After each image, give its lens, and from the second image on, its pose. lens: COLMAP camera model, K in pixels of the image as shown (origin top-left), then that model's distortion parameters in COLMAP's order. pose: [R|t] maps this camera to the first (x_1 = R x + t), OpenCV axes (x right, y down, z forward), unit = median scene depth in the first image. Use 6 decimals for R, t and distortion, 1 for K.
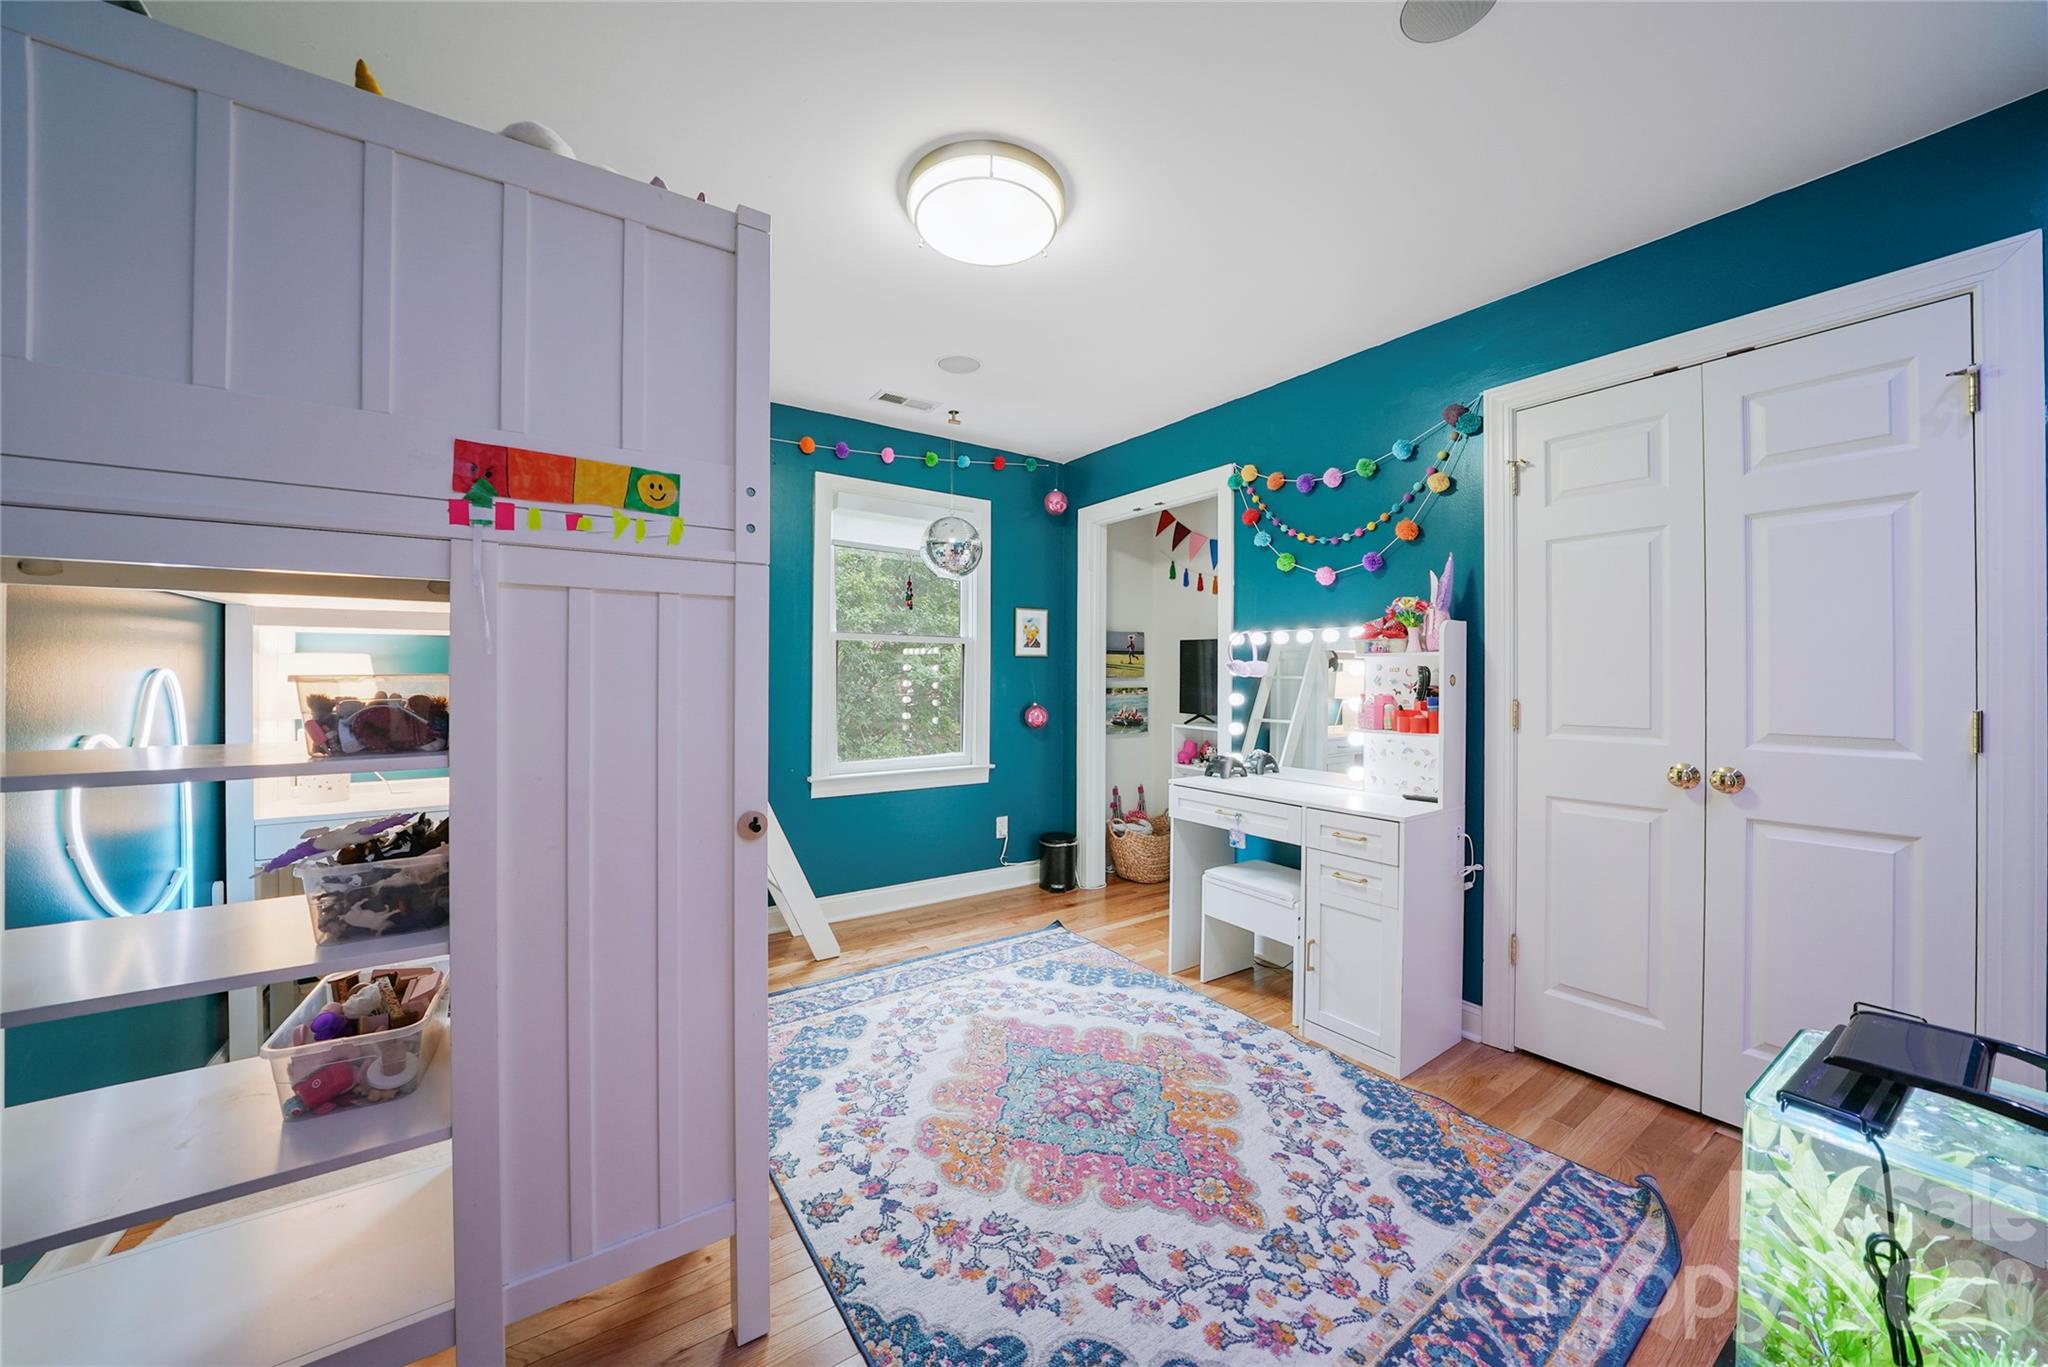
lens RADIAL K [[722.9, 0, 1027.3], [0, 722.9, 666.6], [0, 0, 1]] dist [-0.019024, -0.000075]
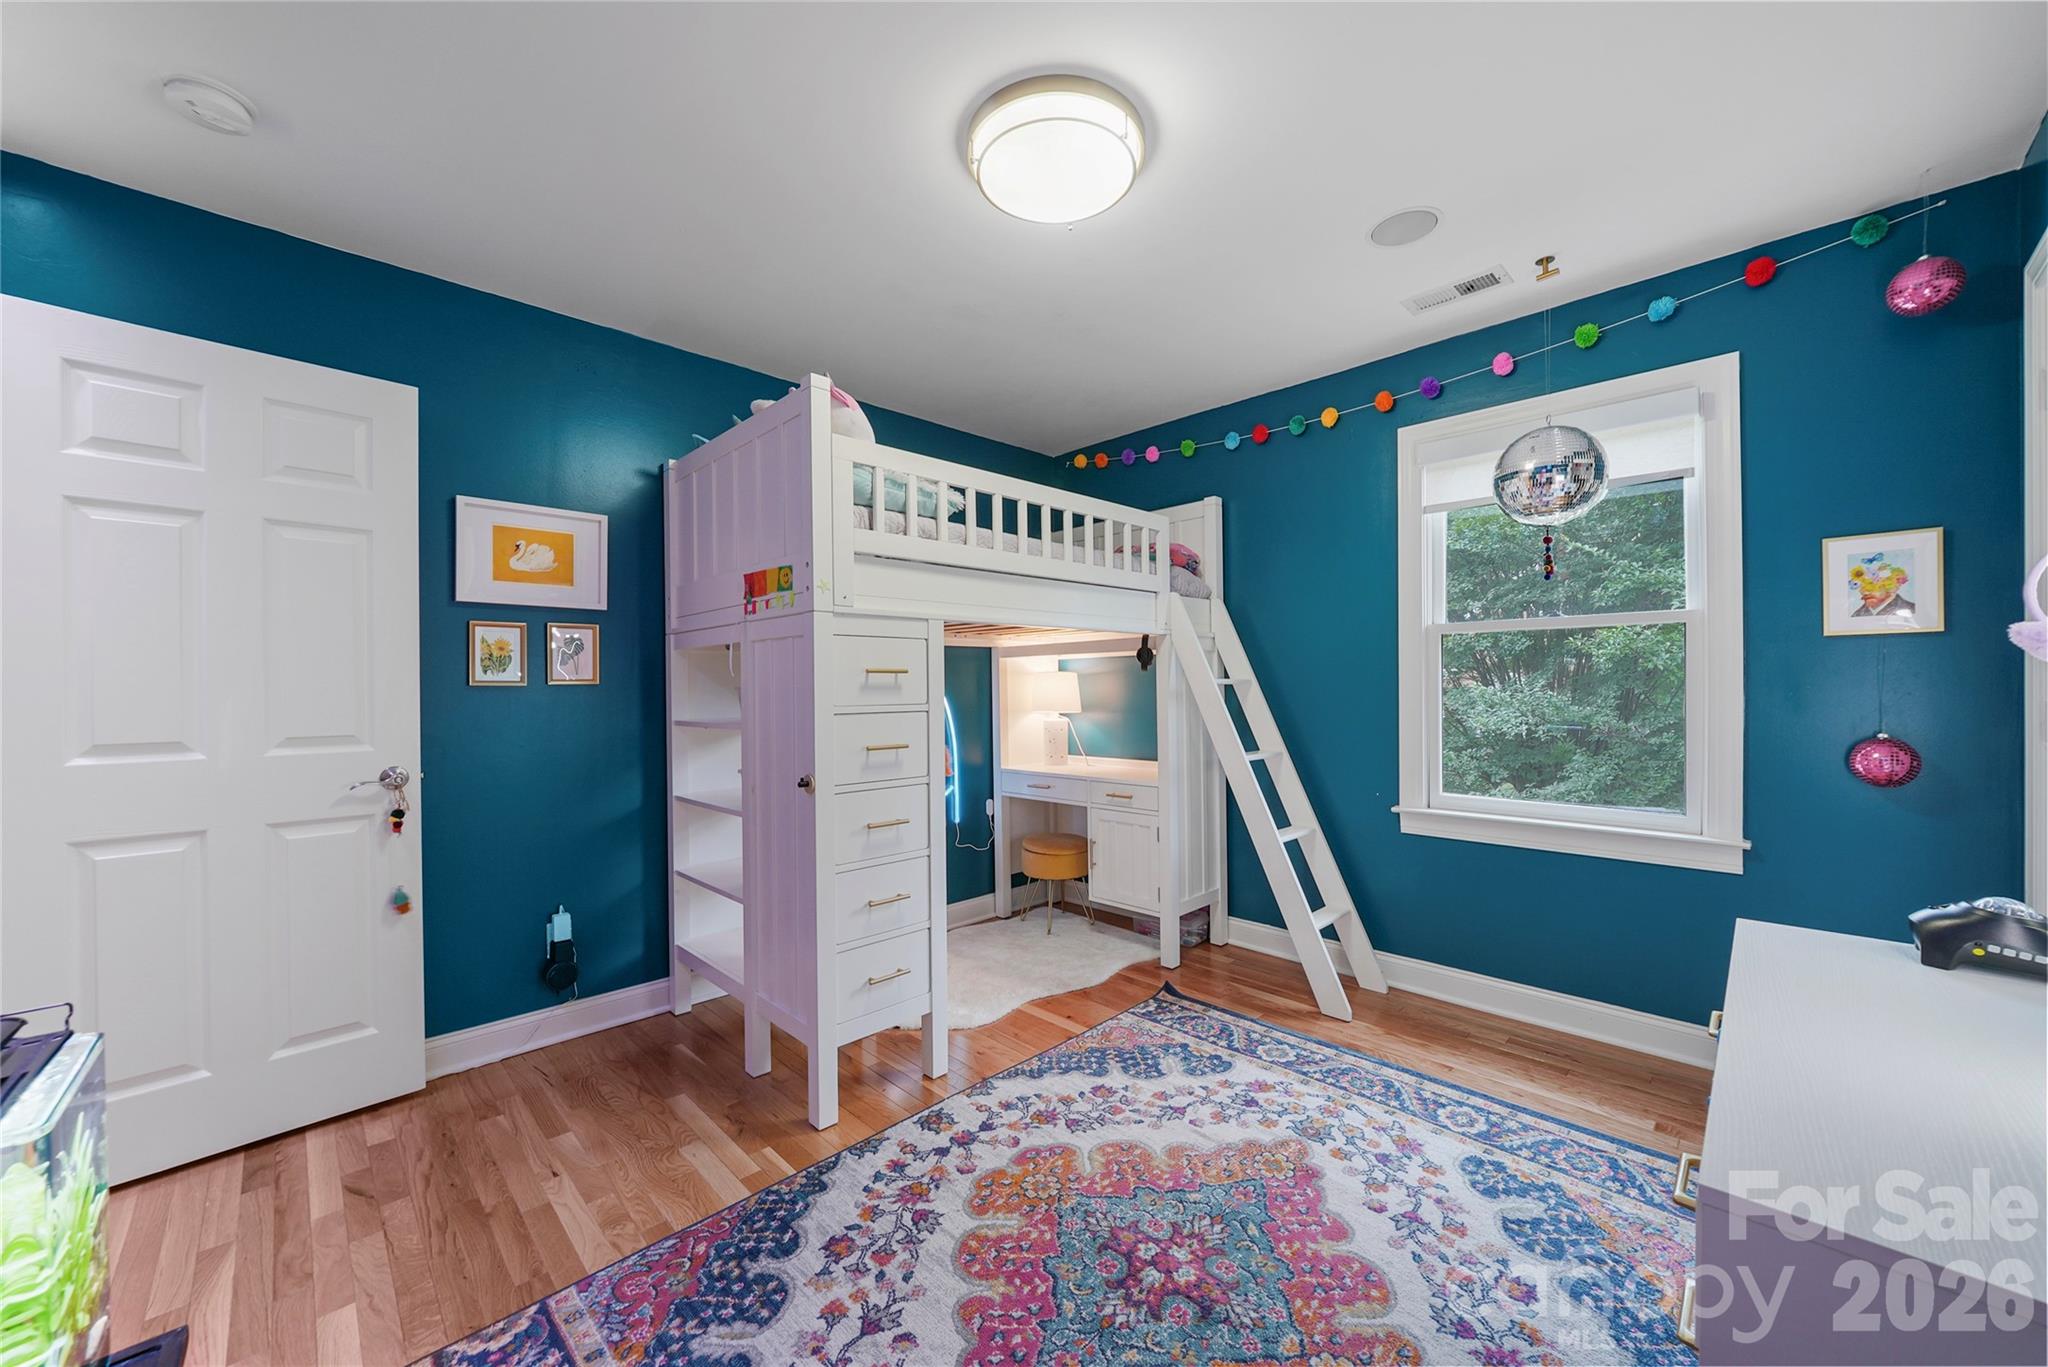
lens RADIAL K [[771.6, 0, 1031.8], [0, 771.6, 683.8], [0, 0, 1]] dist [-0.016569, 0.000144]
pose [[0.164715, -0.008871, -0.986301, 0.846646], [0.020346, 0.999777, -0.005595, 0.020711], [0.986131, -0.019146, 0.164859, 0.781835]]
